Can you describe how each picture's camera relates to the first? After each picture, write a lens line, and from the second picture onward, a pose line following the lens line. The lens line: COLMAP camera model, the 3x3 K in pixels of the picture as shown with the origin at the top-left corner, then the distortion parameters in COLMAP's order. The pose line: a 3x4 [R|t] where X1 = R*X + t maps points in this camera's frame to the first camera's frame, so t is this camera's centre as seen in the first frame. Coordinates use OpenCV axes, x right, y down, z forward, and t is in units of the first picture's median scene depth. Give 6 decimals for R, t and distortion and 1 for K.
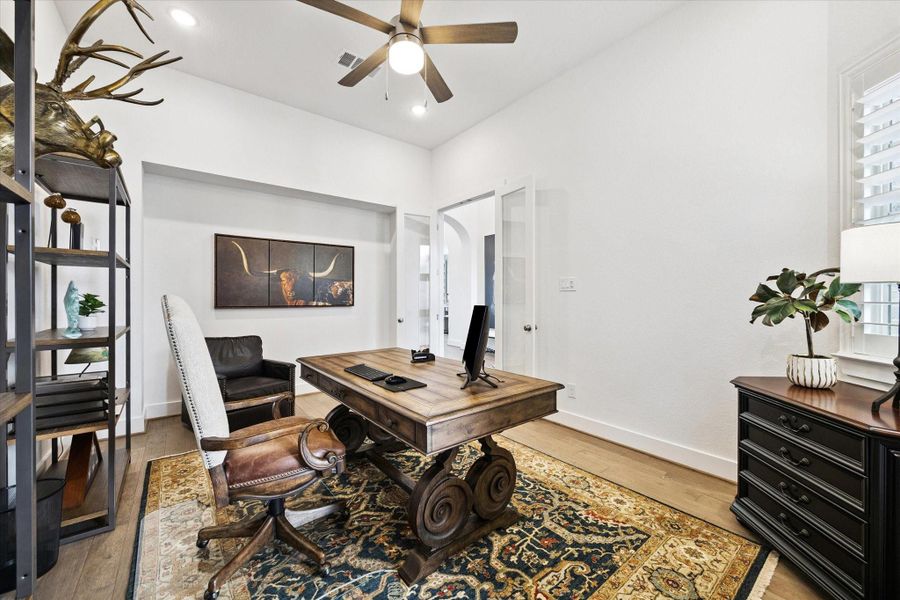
lens RADIAL K [[347.1, 0, 452.0], [0, 347.1, 299.0], [0, 0, 1]] dist [-0.000612, -0.000054]
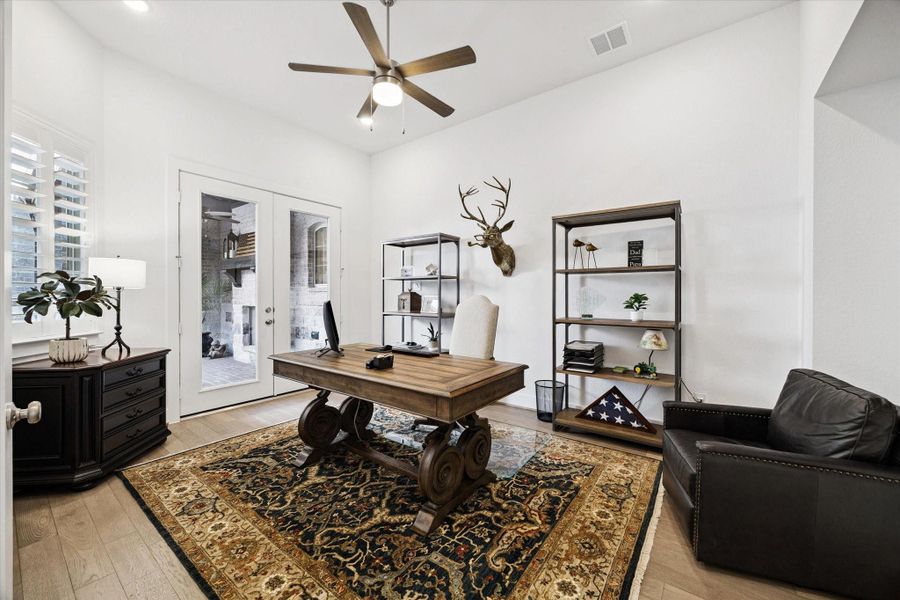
lens RADIAL K [[347.1, 0, 449.1], [0, 347.1, 300.7], [0, 0, 1]] dist [-0.000612, -0.000054]
pose [[-0.966192, -0.017070, -0.257259, -0.024905], [-0.018083, 0.999835, 0.001573, -0.005650], [0.257190, 0.006172, -0.966341, 2.550606]]
